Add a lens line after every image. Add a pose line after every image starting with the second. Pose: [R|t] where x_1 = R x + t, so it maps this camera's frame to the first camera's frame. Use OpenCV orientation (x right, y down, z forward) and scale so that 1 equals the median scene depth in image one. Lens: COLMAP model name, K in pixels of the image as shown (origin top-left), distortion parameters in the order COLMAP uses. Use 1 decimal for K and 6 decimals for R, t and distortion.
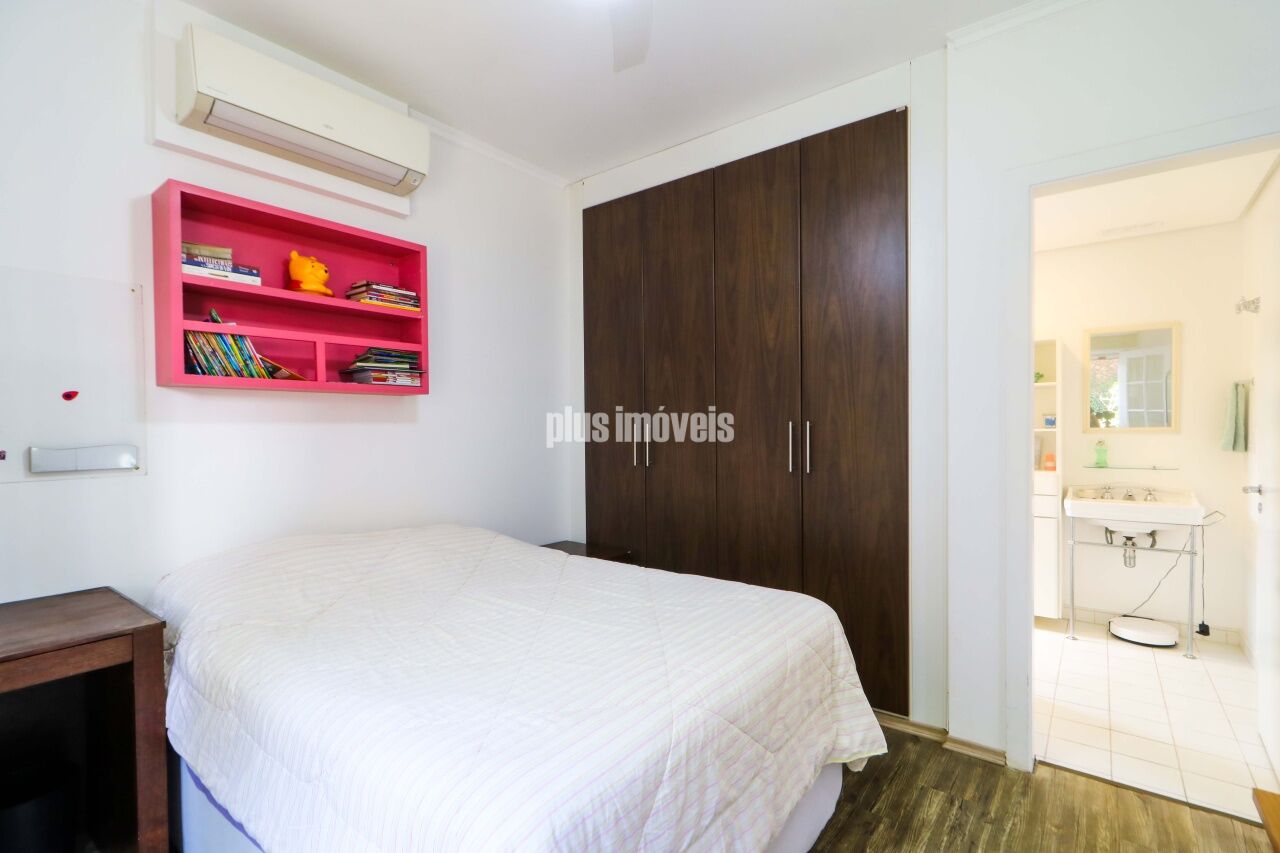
lens RADIAL K [[583.1, 0, 650.9], [0, 583.1, 432.3], [0, 0, 1]] dist [-0.011096, -0.000543]
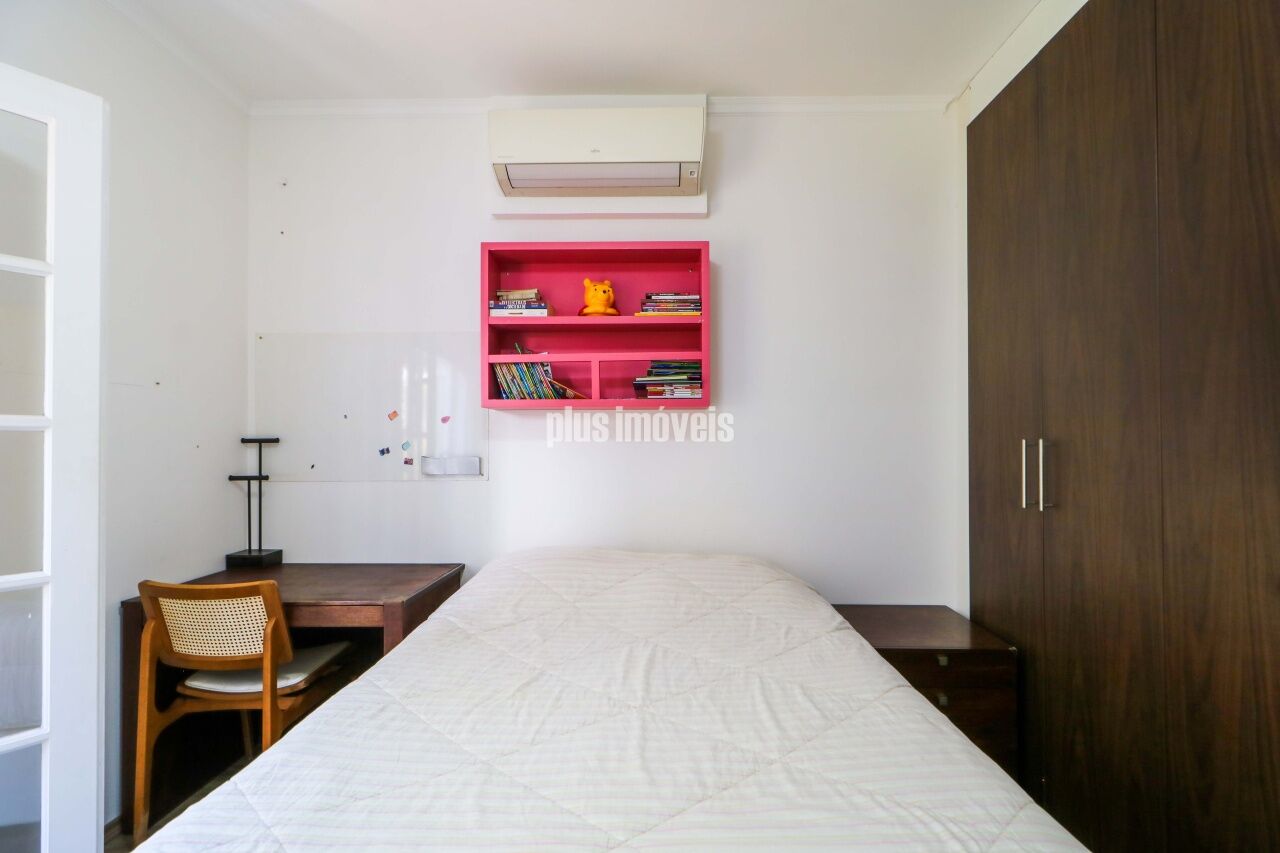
lens RADIAL K [[583.1, 0, 640.2], [0, 583.1, 435.6], [0, 0, 1]] dist [-0.011096, -0.000543]
pose [[0.599087, -0.002728, -0.800679, 0.310479], [-0.008315, 0.999919, -0.009628, -0.013223], [0.800641, 0.012426, 0.599016, 0.443770]]
